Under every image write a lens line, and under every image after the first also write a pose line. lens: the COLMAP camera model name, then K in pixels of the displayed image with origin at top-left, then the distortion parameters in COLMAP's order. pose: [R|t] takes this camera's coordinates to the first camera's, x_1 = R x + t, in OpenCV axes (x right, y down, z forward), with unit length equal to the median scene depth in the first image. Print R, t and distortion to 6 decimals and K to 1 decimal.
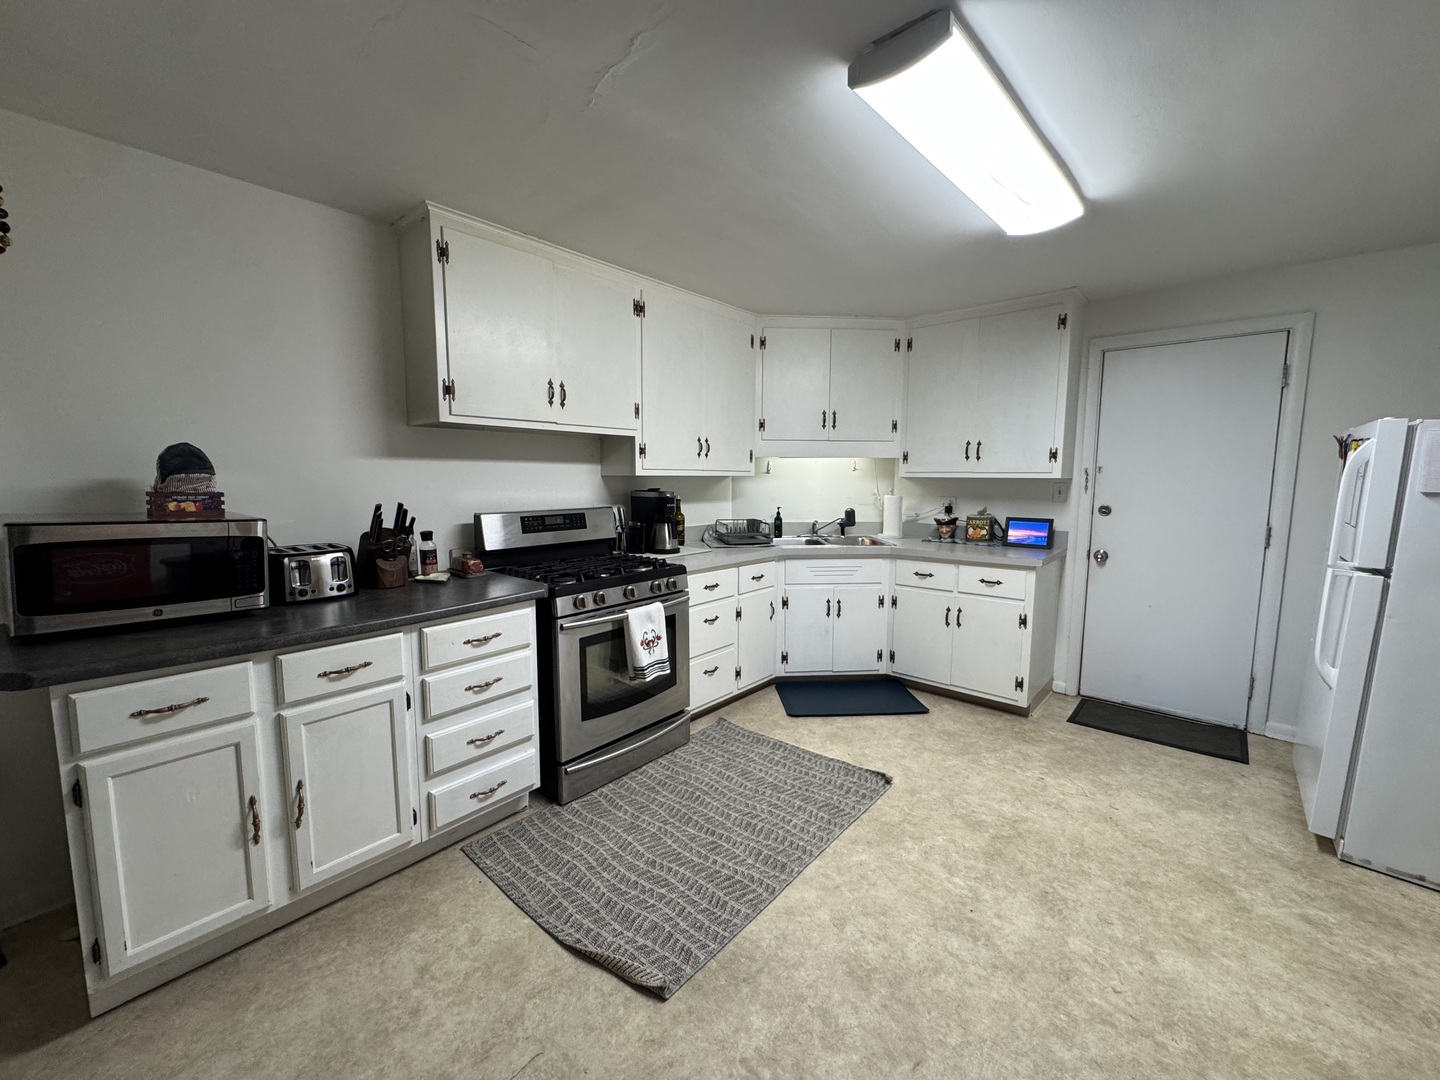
lens RADIAL K [[575.1, 0, 720.0], [0, 575.1, 540.0], [0, 0, 1]] dist [-0.002562, -0.000144]
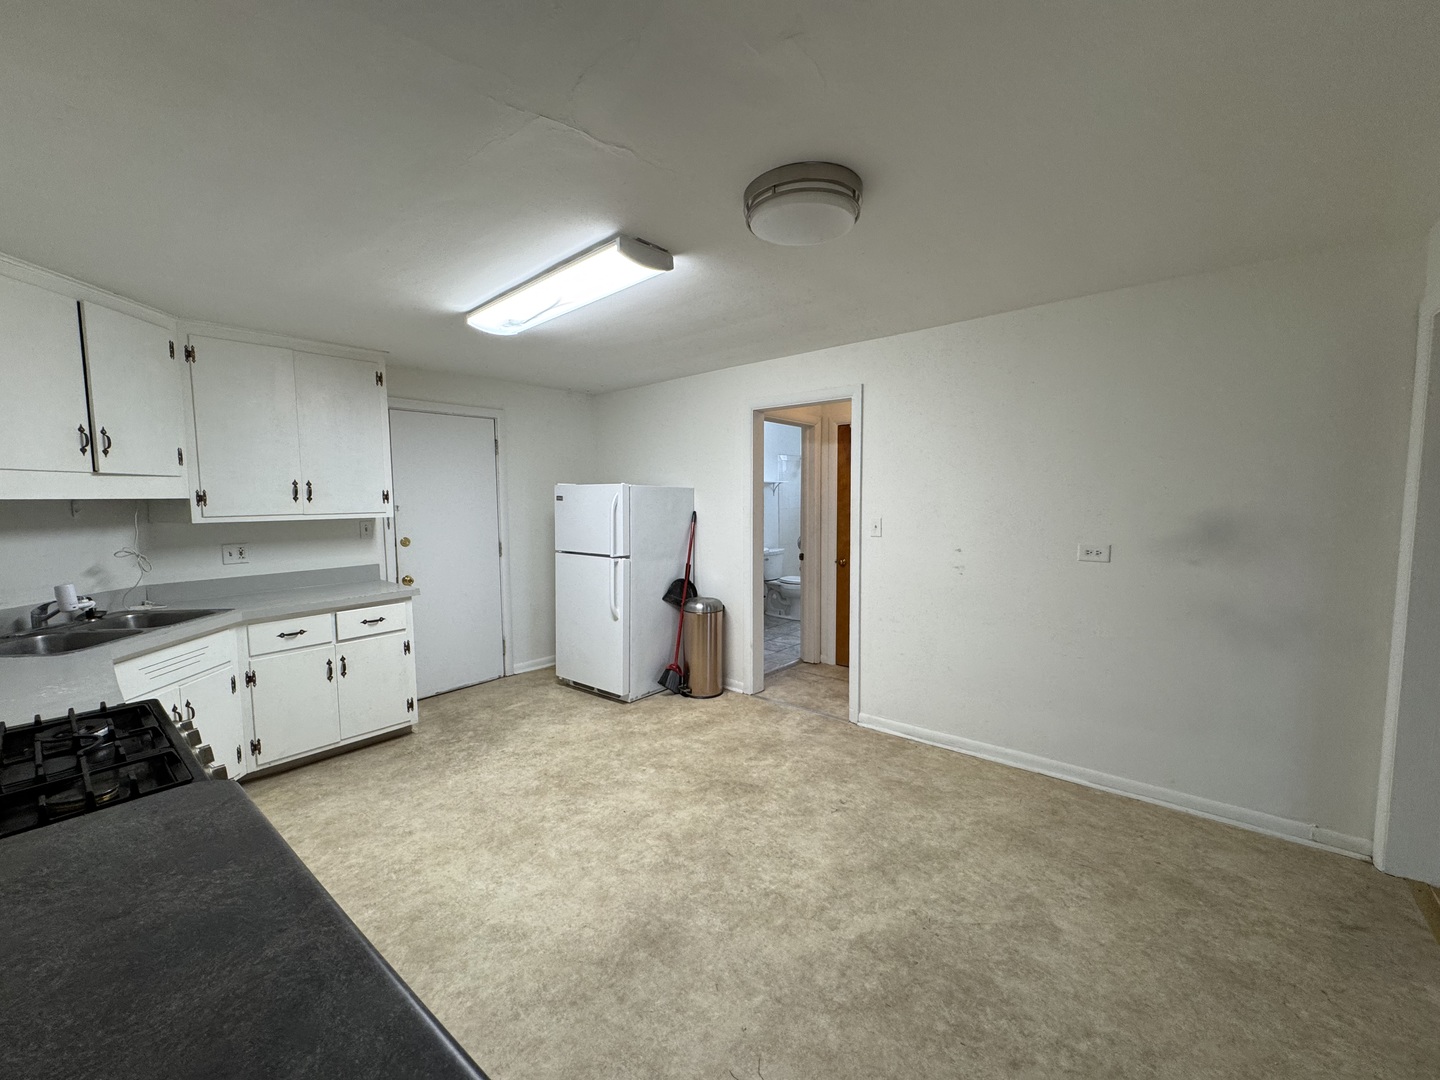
lens RADIAL K [[572.1, 0, 717.7], [0, 572.1, 539.4], [0, 0, 1]] dist [-0.000814, -0.000184]
pose [[-0.016039, -0.081851, 0.996516, -0.559361], [0.122895, 0.988926, 0.083205, -0.081638], [-0.992290, 0.123801, -0.005802, 0.389422]]
